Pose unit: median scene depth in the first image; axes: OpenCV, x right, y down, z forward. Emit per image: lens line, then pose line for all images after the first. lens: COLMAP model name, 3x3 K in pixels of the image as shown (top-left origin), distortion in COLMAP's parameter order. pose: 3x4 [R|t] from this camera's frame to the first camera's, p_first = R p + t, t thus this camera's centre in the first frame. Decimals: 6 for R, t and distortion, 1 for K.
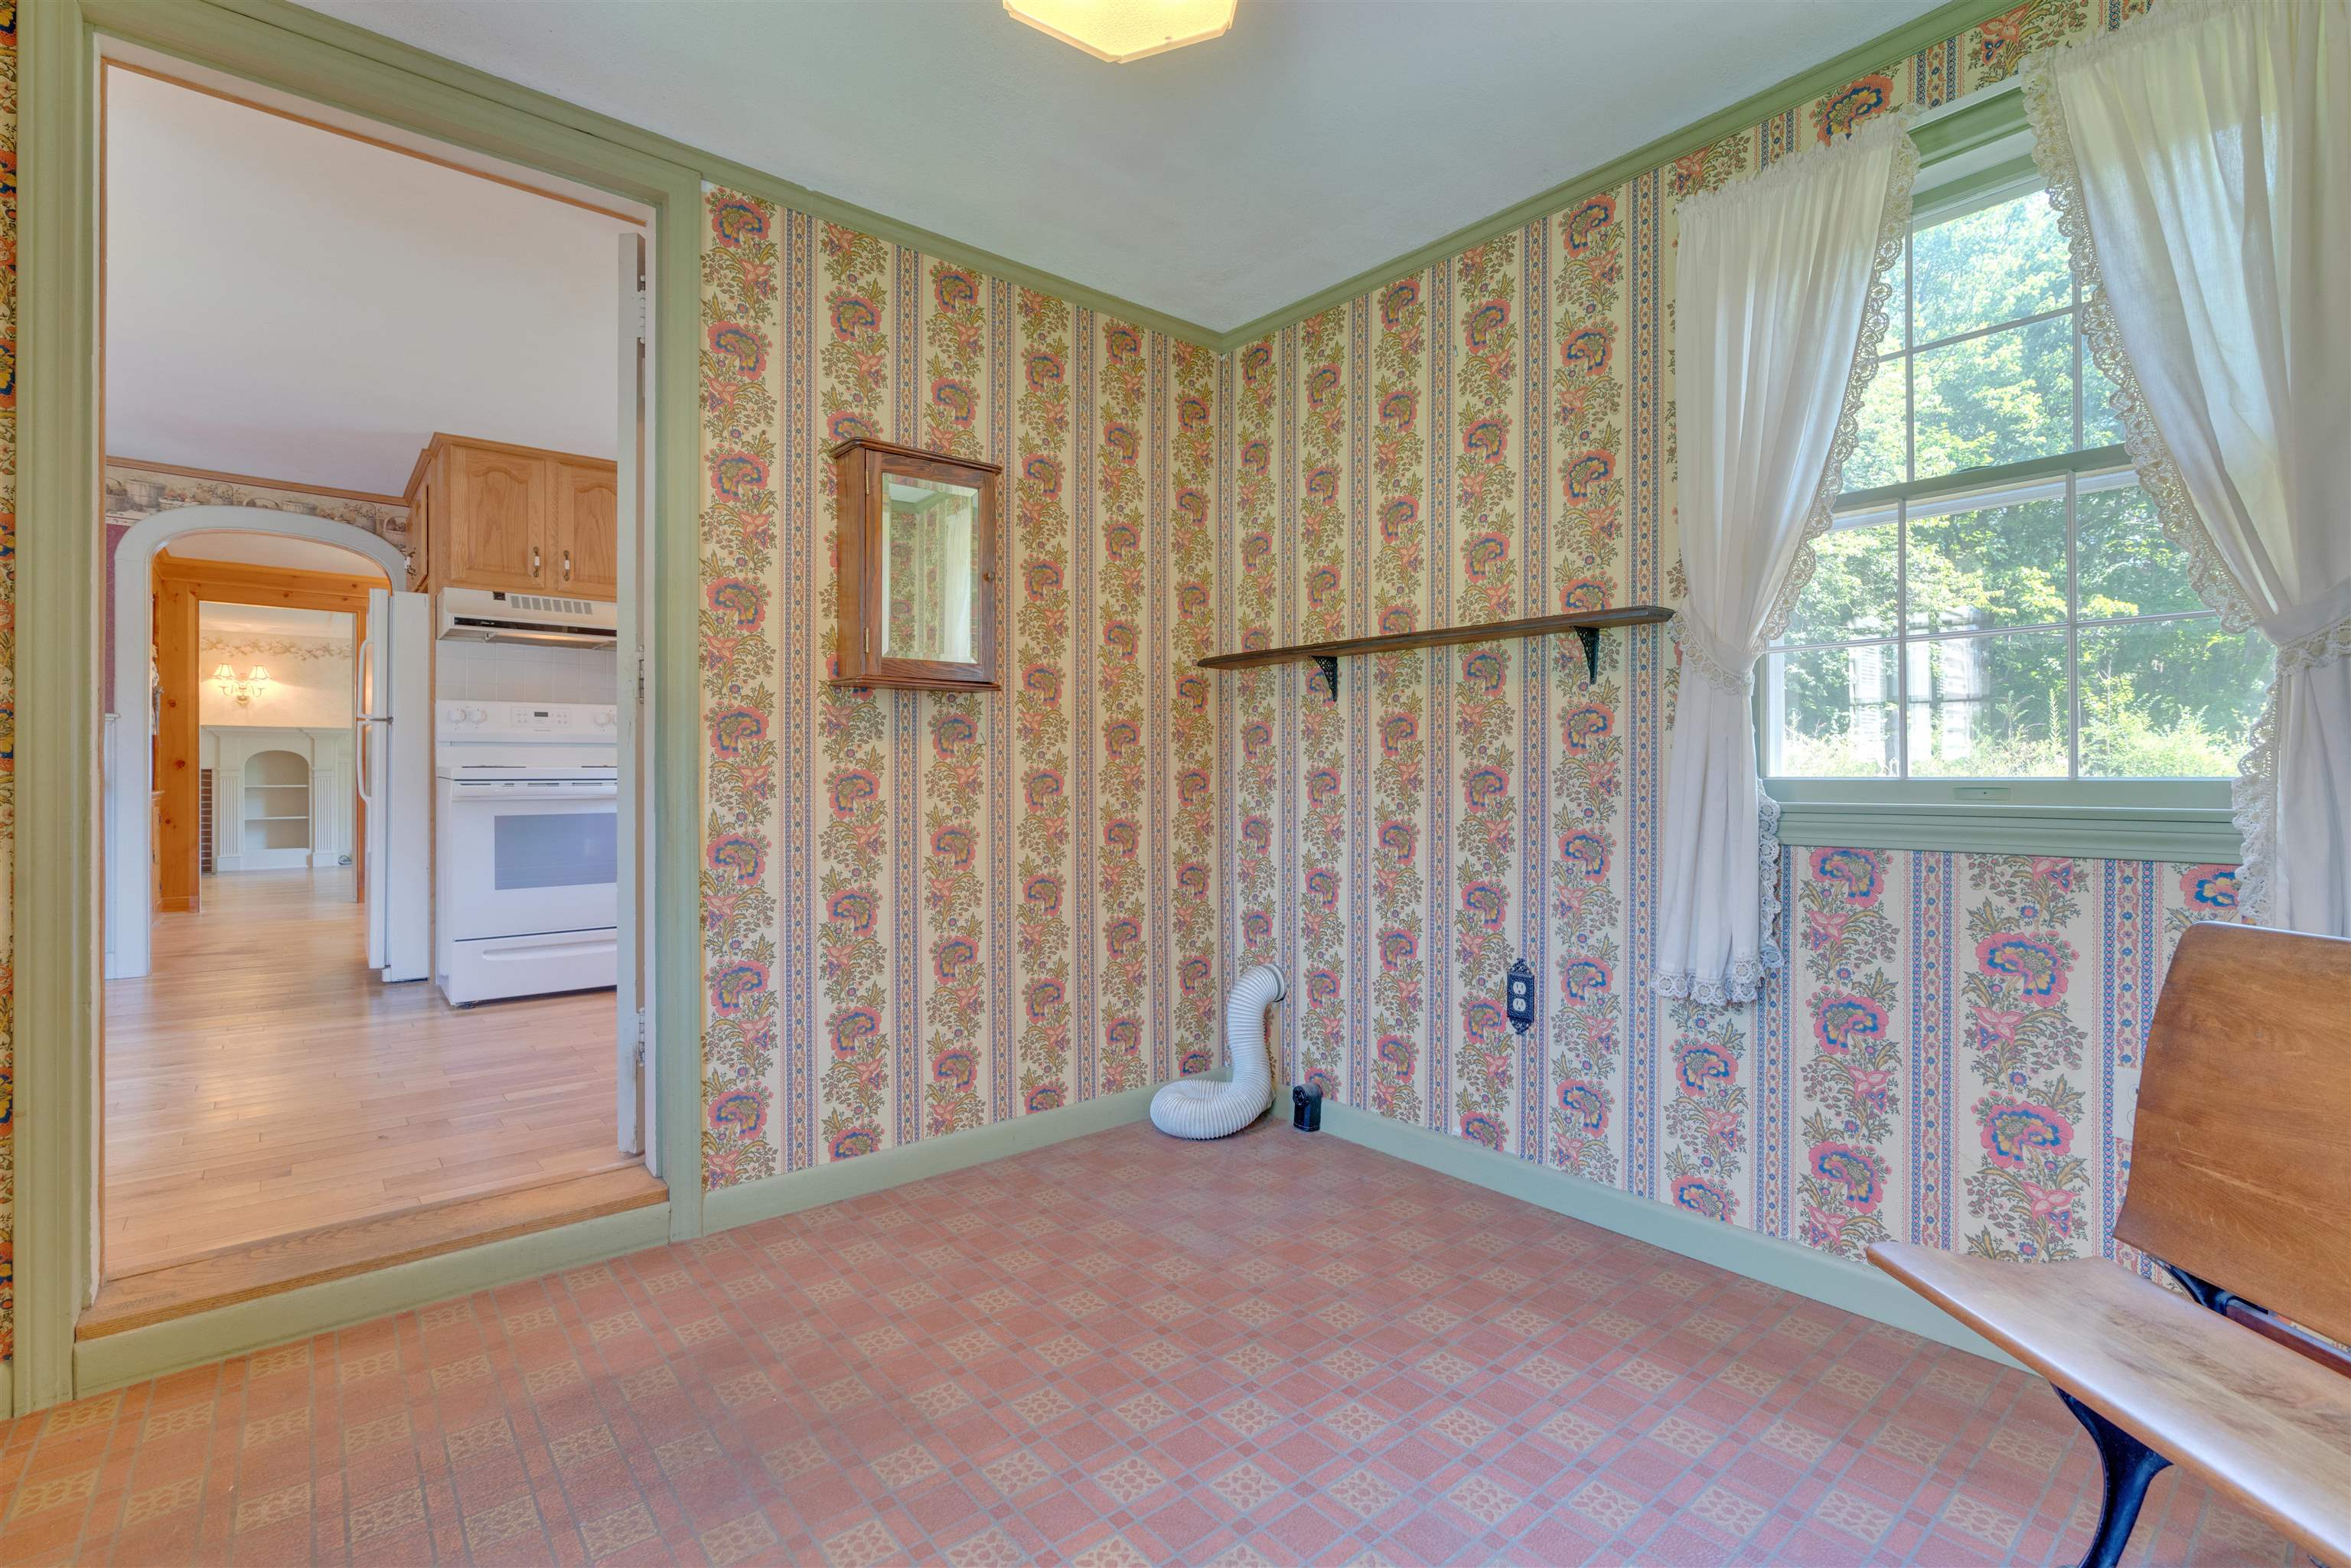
lens RADIAL K [[1045.7, 0, 1183.7], [0, 1045.7, 776.3], [0, 0, 1]] dist [-0.000472, 0.000190]
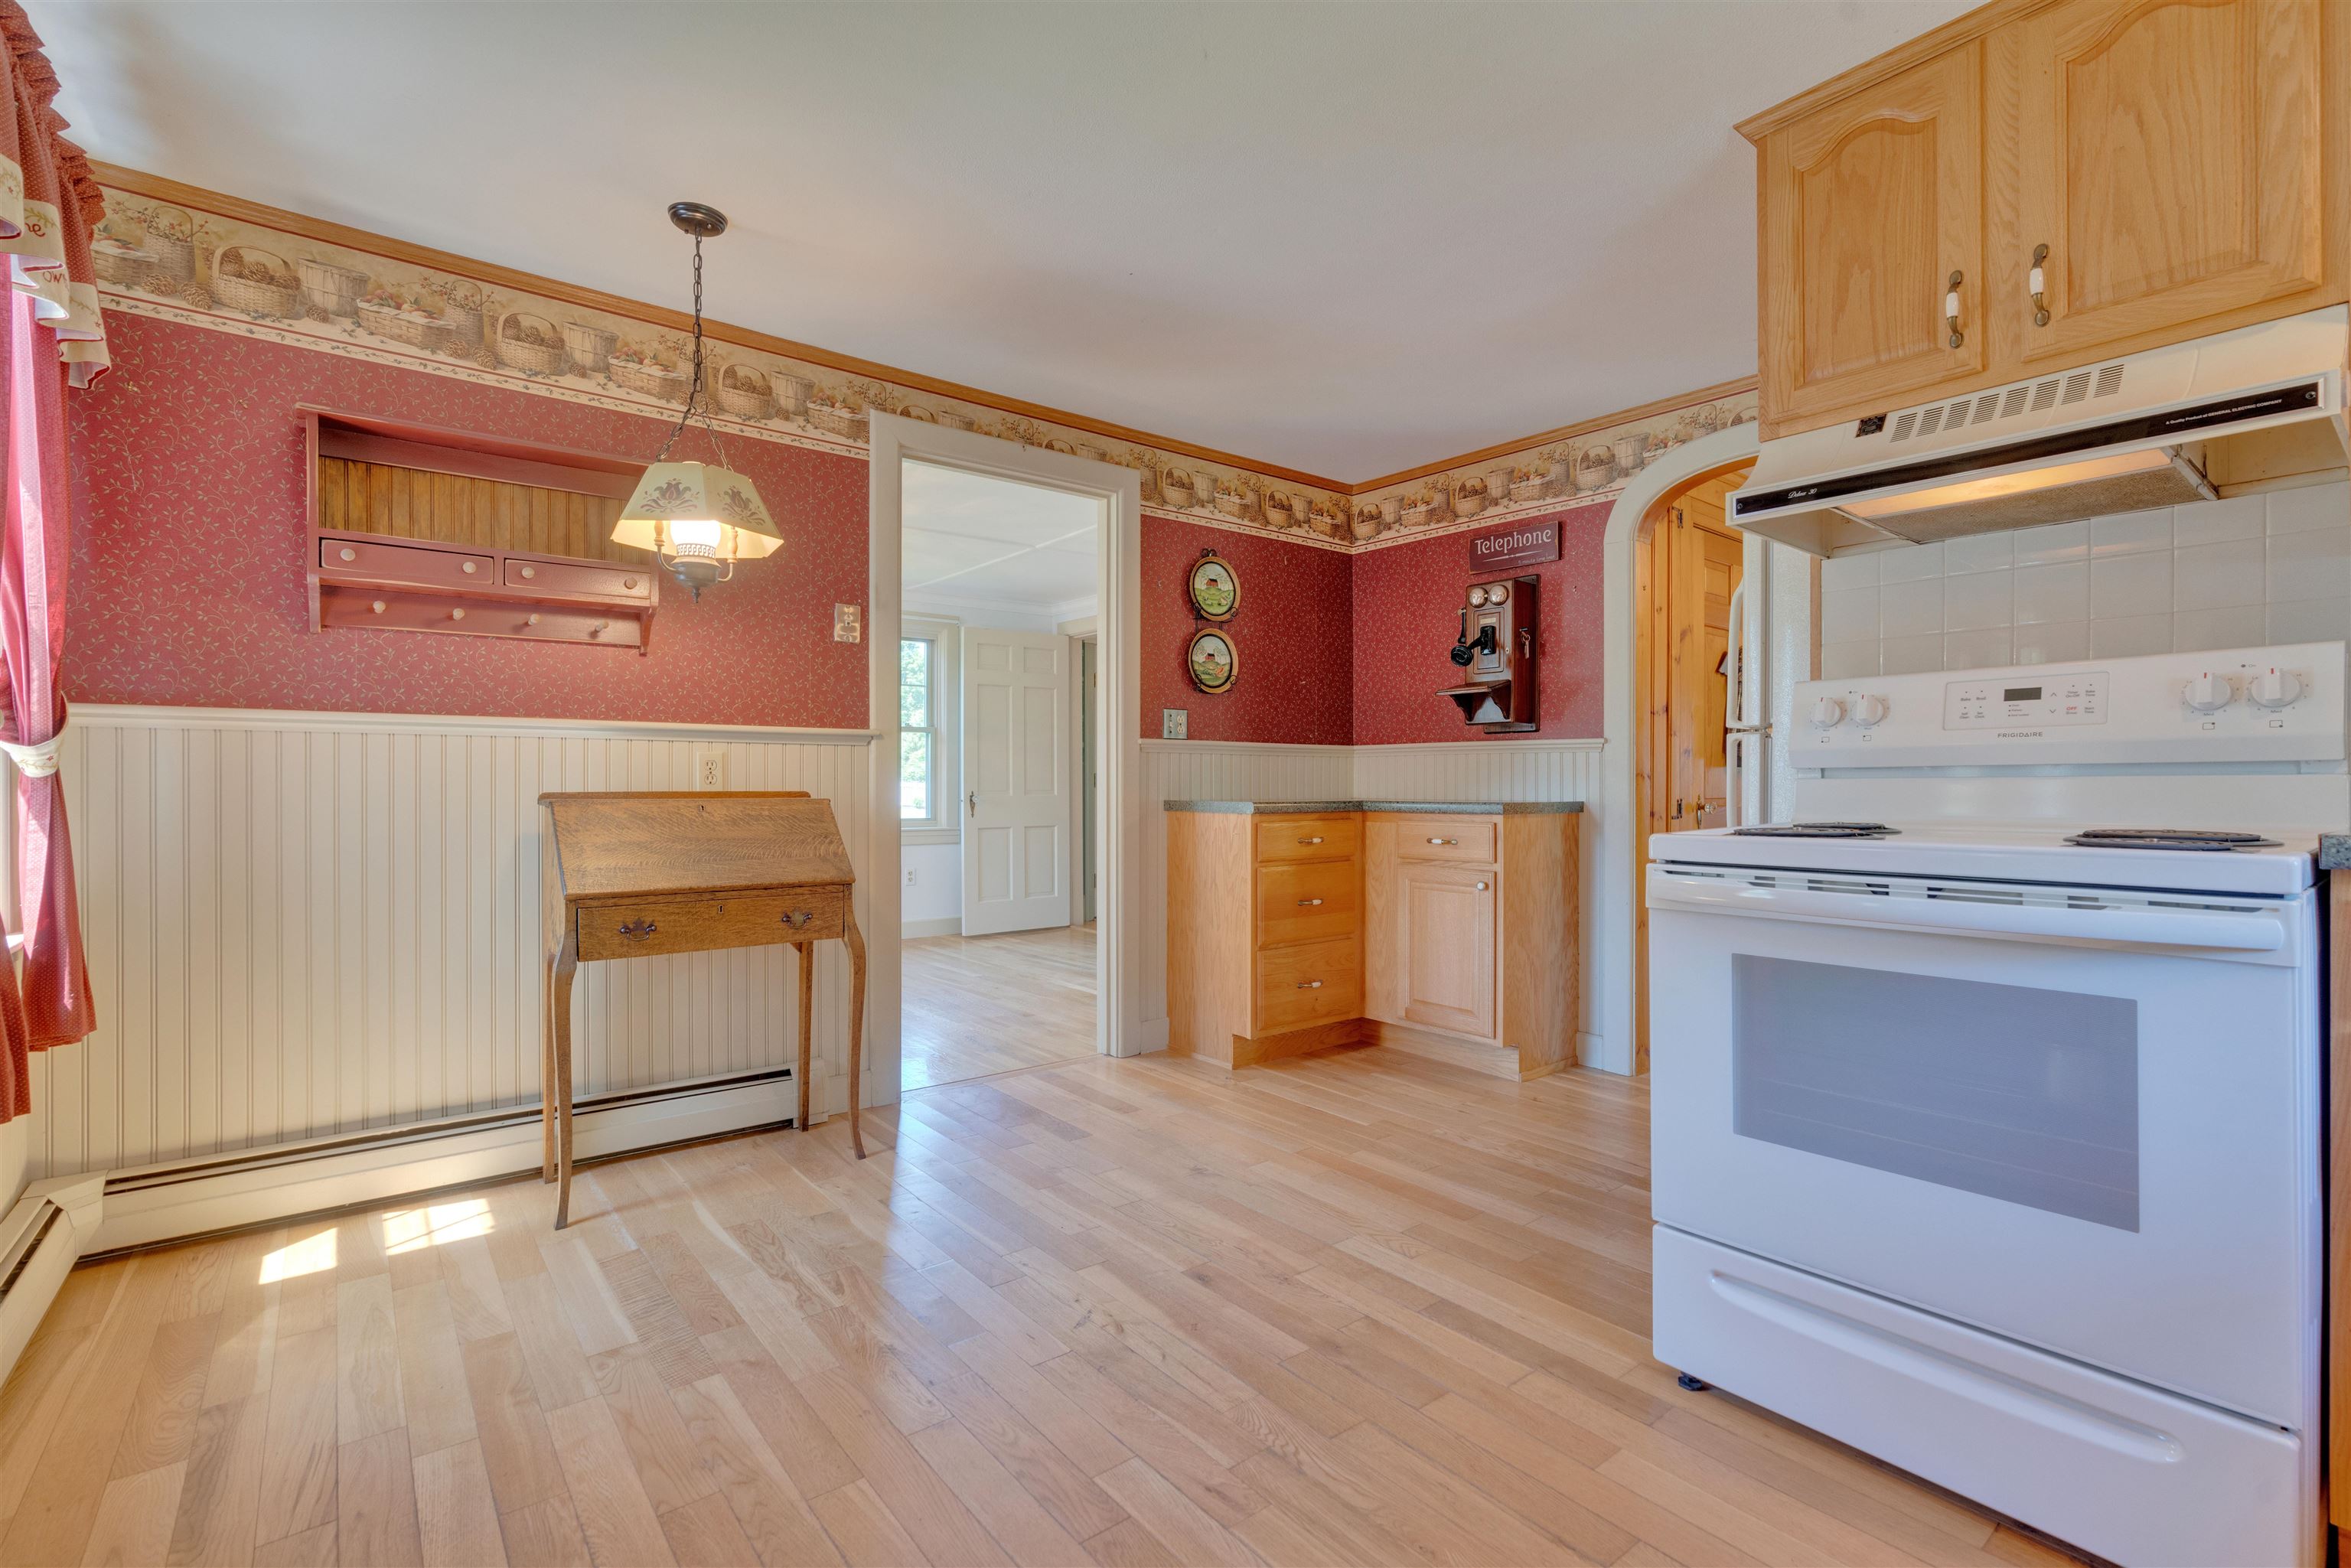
lens RADIAL K [[1045.7, 0, 1183.7], [0, 1045.7, 776.3], [0, 0, 1]] dist [-0.000472, 0.000190]
pose [[-0.020004, -0.003767, -0.999793, -0.214180], [-0.002092, 0.999991, -0.003726, -0.026046], [0.999798, 0.002017, -0.020012, 0.696799]]
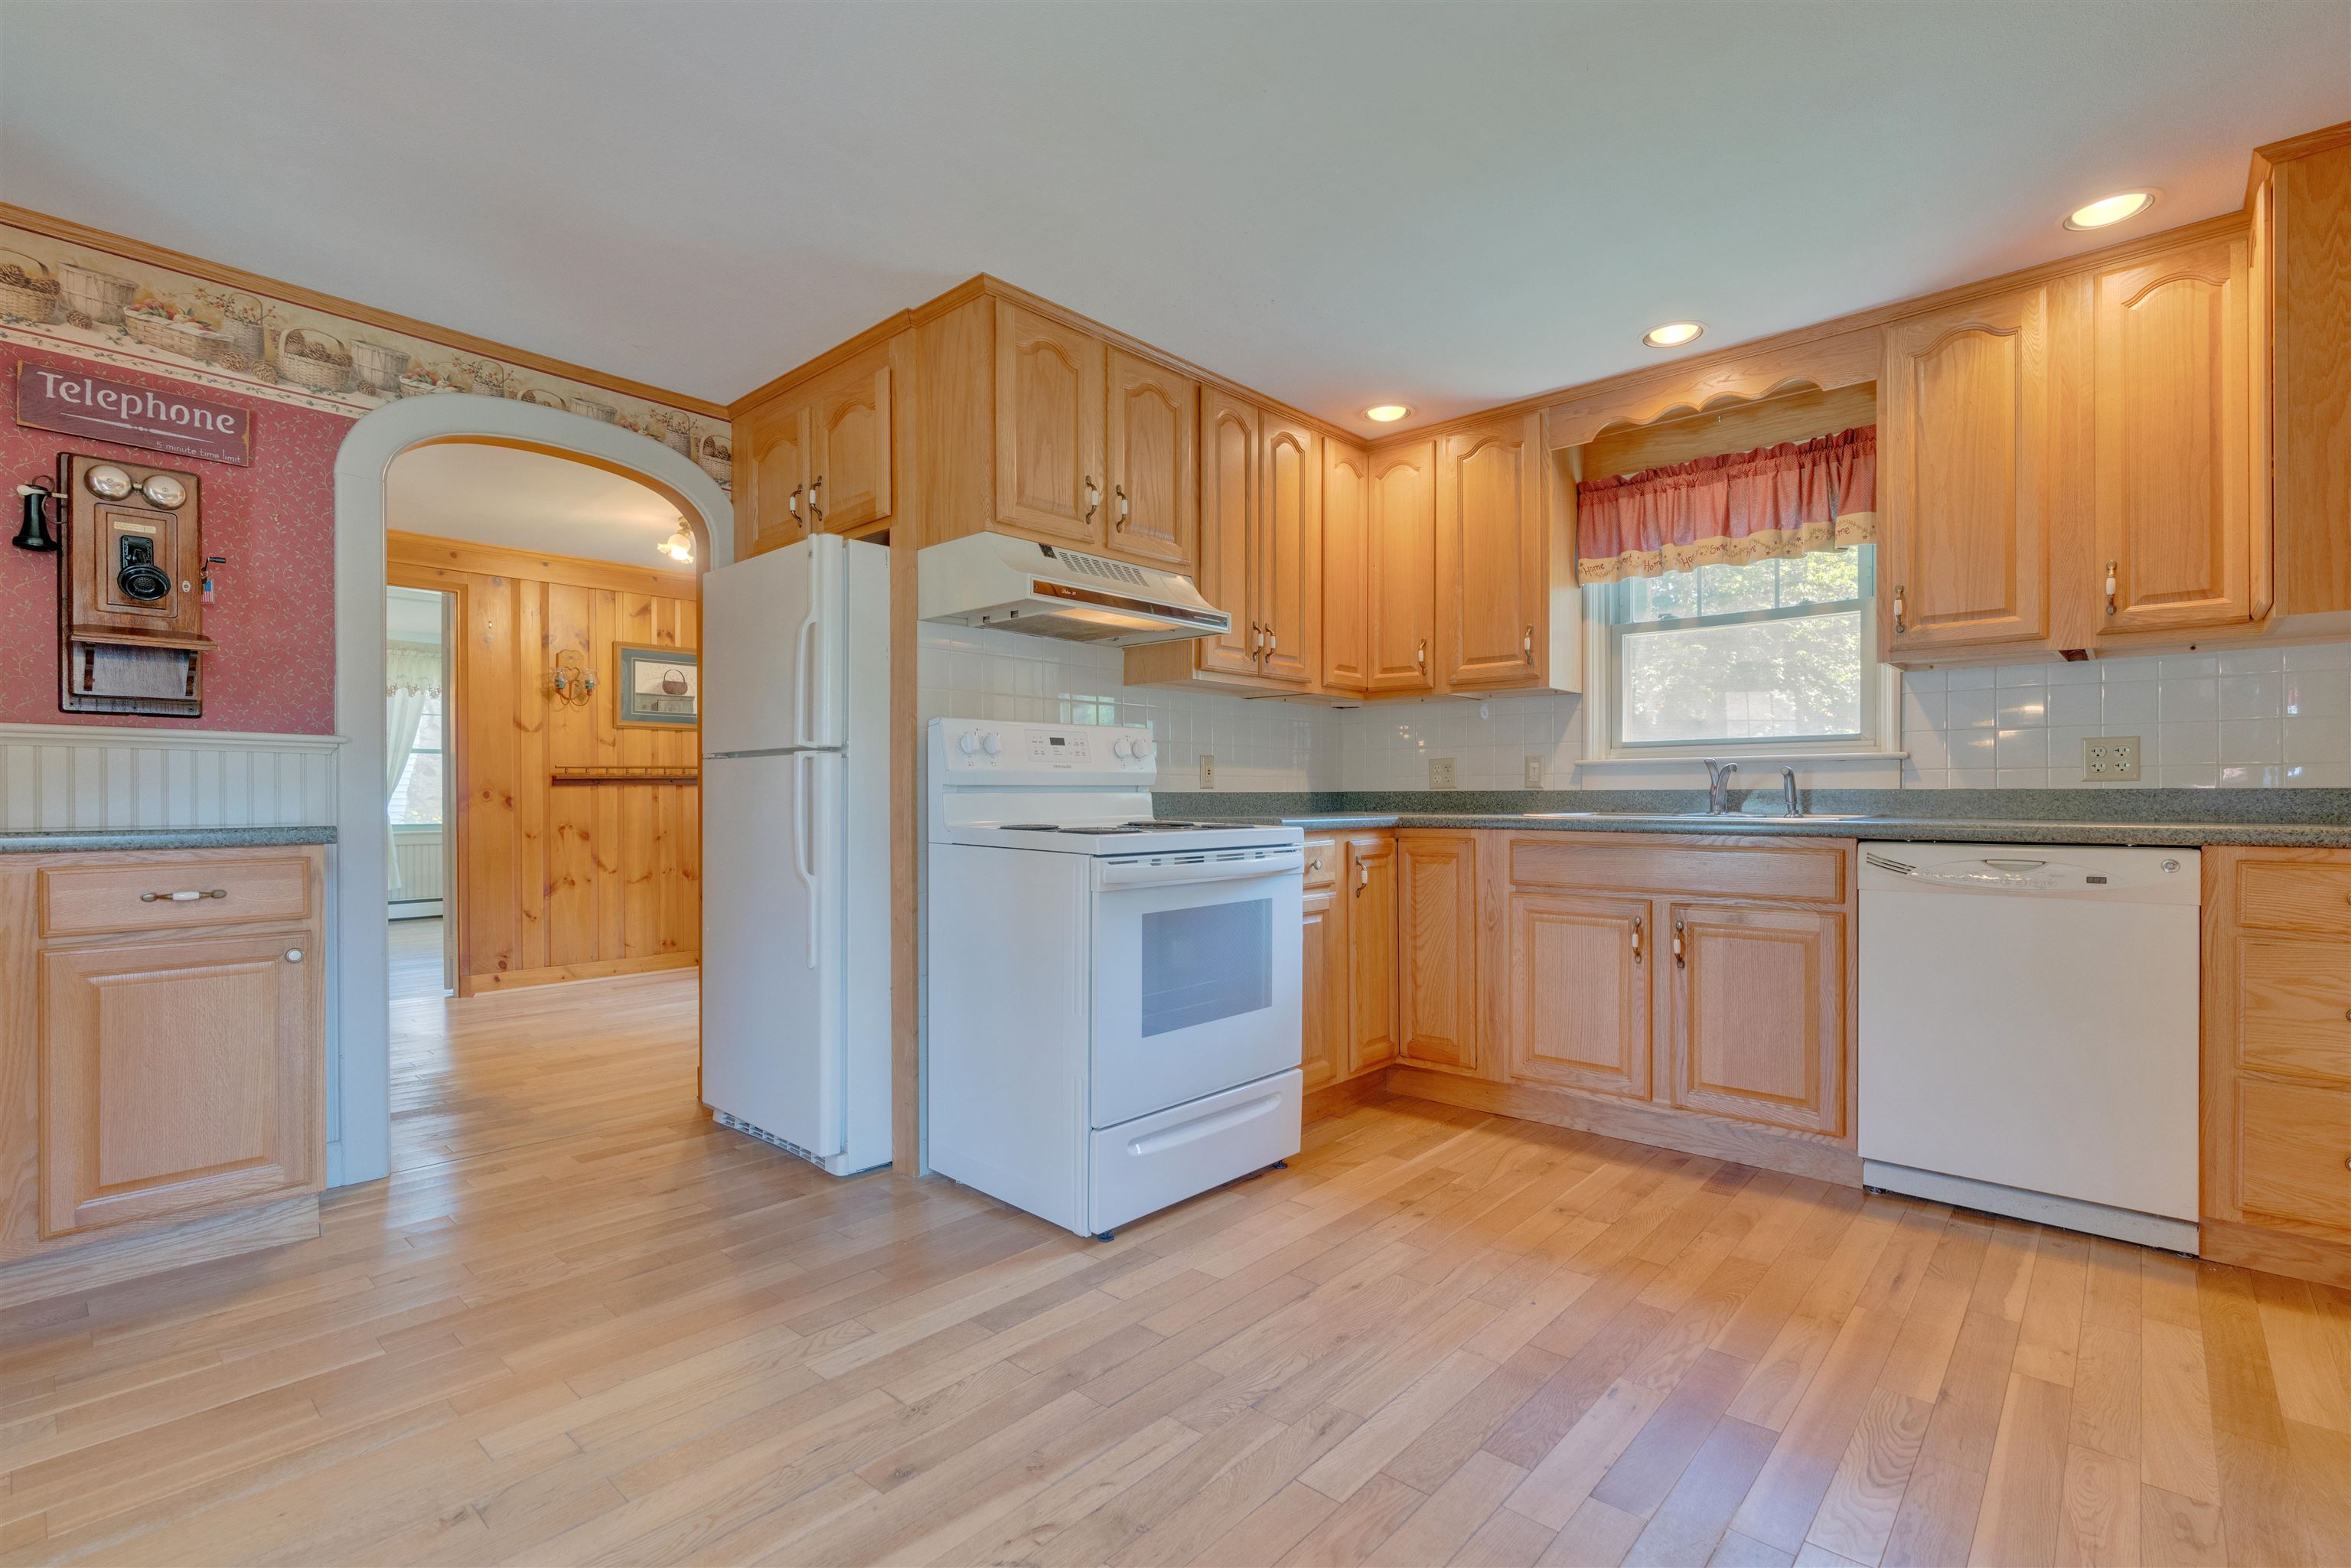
lens RADIAL K [[1064.2, 0, 1180.5], [0, 1064.2, 794.7], [0, 0, 1]] dist [-0.003651, 0.000545]
pose [[0.992037, 0.001839, 0.125936, -0.626834], [-0.001274, 0.999989, -0.004567, -0.023774], [-0.125943, 0.004370, 0.992028, 0.347900]]
